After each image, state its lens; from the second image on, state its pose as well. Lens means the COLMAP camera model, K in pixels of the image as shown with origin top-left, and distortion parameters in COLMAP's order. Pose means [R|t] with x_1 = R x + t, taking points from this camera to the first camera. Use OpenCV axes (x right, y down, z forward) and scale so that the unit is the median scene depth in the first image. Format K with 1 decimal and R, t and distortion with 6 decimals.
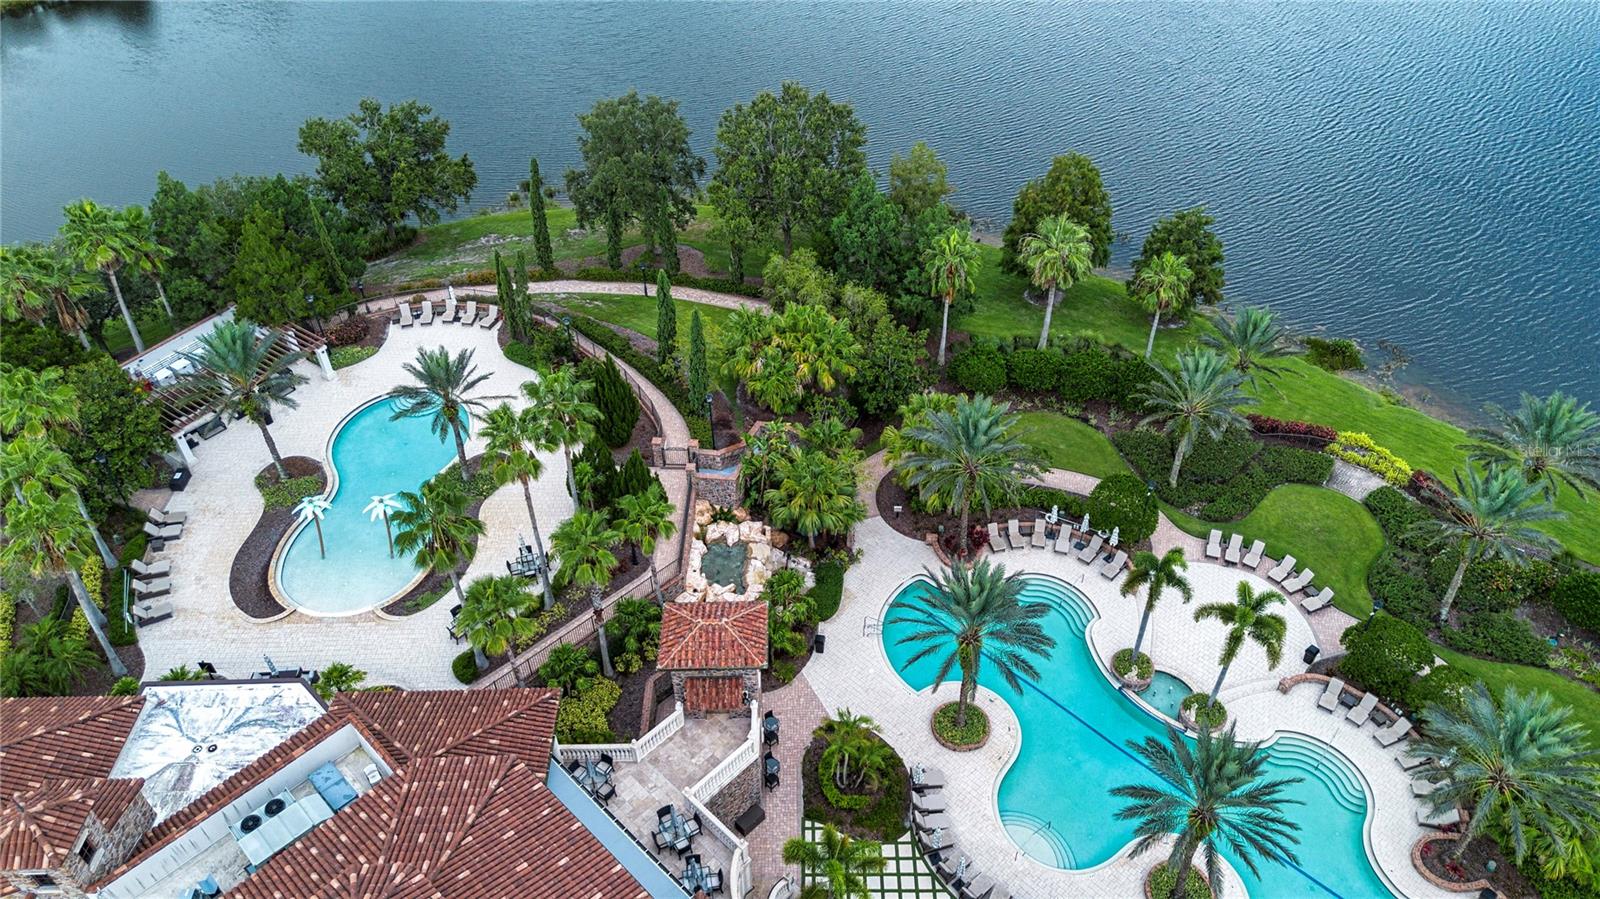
lens RADIAL K [[1098.7, 0, 800.0], [0, 1098.7, 449.5], [0, 0, 1]] dist [0.060496, -0.078612]
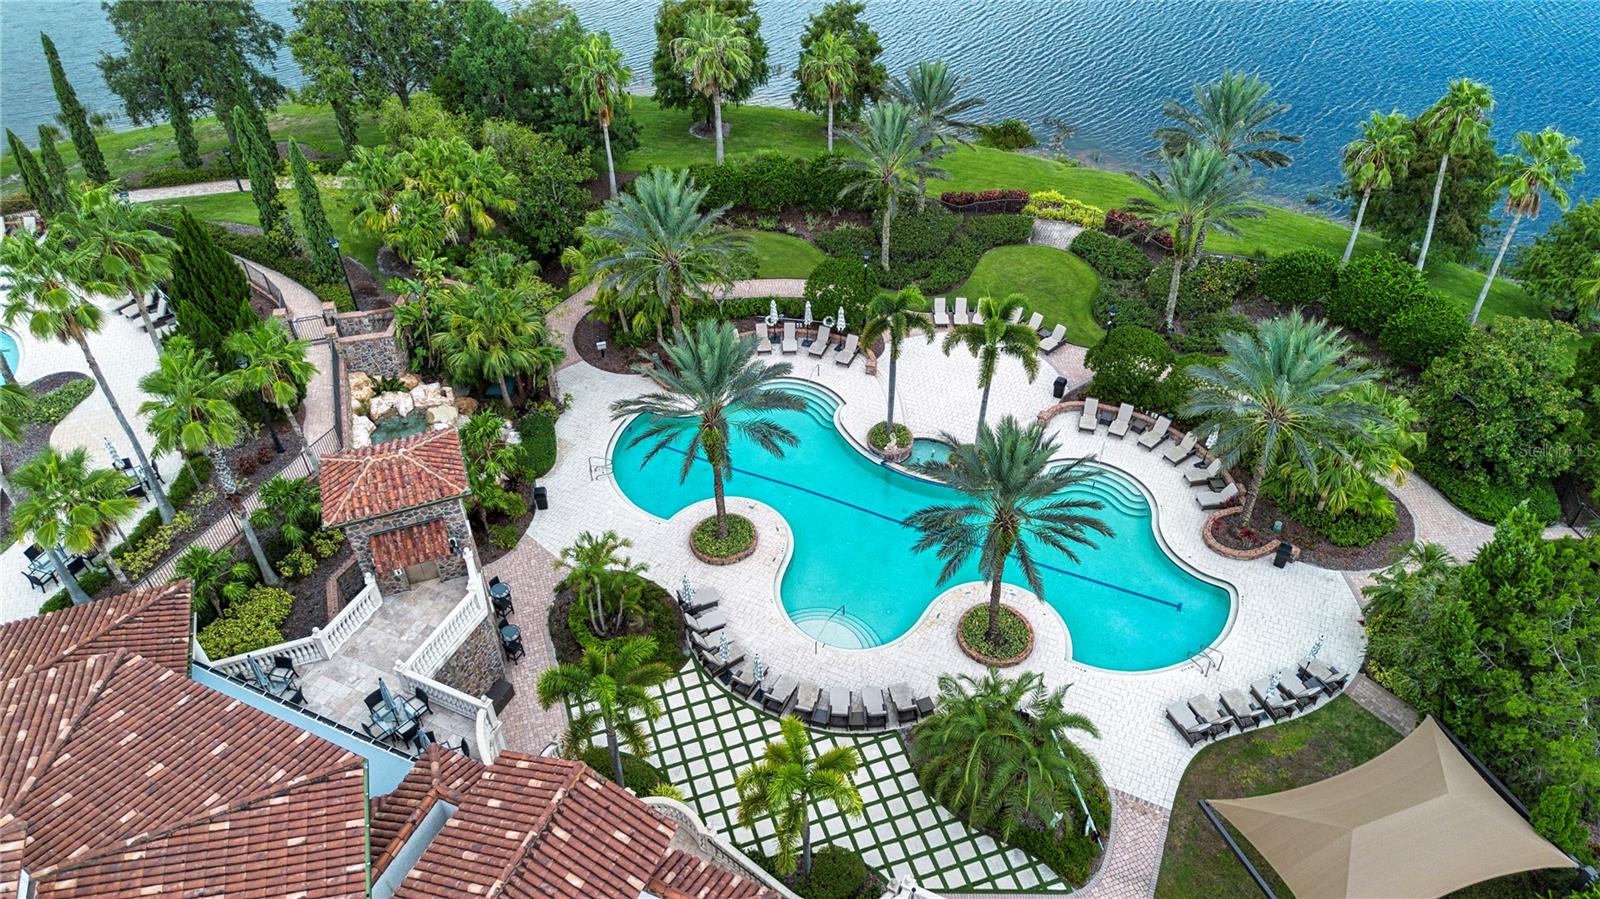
lens RADIAL K [[1115.0, 0, 800.0], [0, 1115.0, 449.5], [0, 0, 1]] dist [0.038985, -0.035908]
pose [[0.942479, -0.220005, 0.251655, -0.001746], [0.218219, 0.975260, 0.035344, 0.153304], [-0.253205, 0.021605, 0.967171, 0.130910]]
